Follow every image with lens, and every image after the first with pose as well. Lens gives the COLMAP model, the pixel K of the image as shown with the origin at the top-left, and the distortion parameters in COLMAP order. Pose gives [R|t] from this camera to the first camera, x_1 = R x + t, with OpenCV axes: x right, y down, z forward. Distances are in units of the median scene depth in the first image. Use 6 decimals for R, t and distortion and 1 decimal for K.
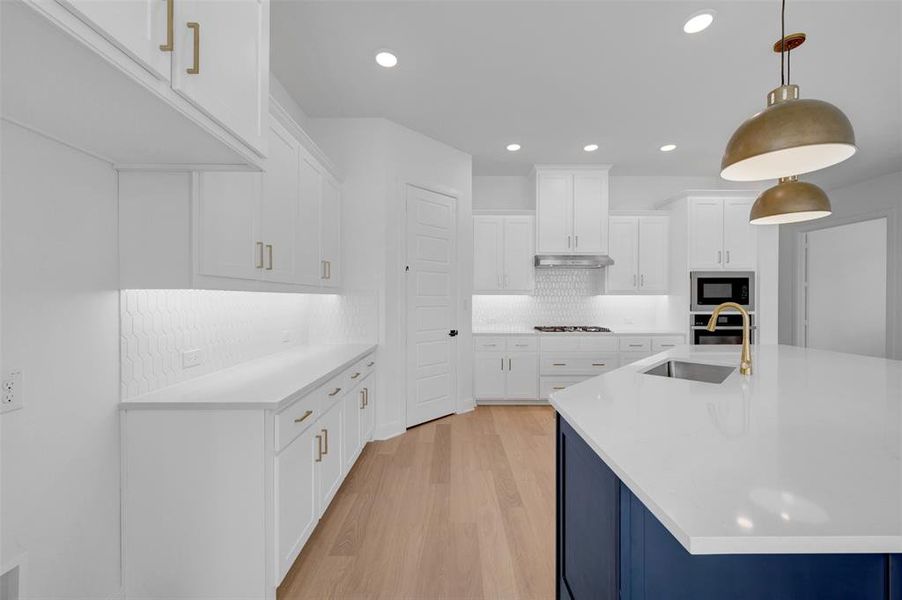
lens RADIAL K [[357.8, 0, 453.1], [0, 357.8, 299.6], [0, 0, 1]] dist [0.001669, -0.000633]
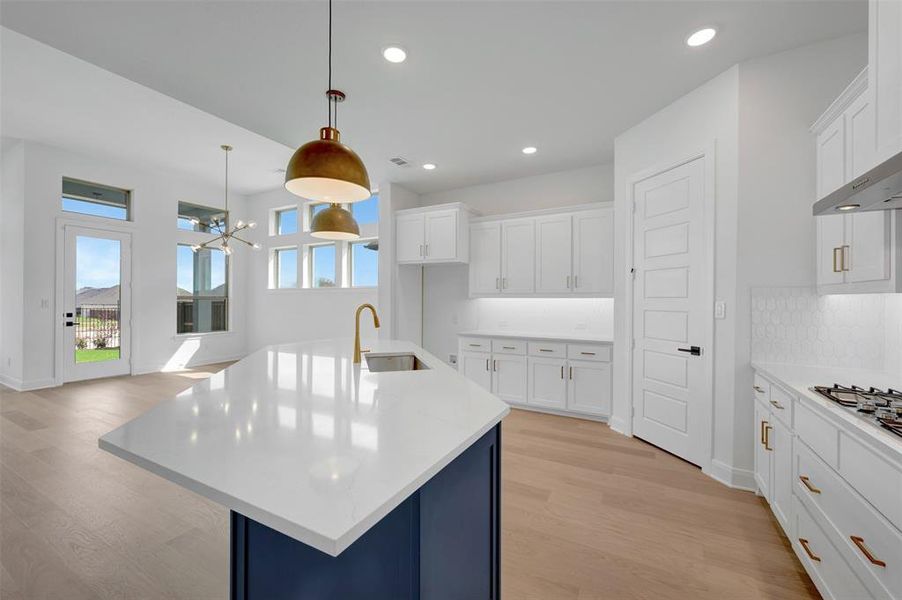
lens RADIAL K [[357.8, 0, 455.6], [0, 357.8, 299.4], [0, 0, 1]] dist [0.001669, -0.000633]
pose [[-0.479502, -0.005500, -0.877524, 0.846053], [-0.007959, 0.999966, -0.001918, -0.002695], [0.877505, 0.006064, -0.479530, 0.919736]]
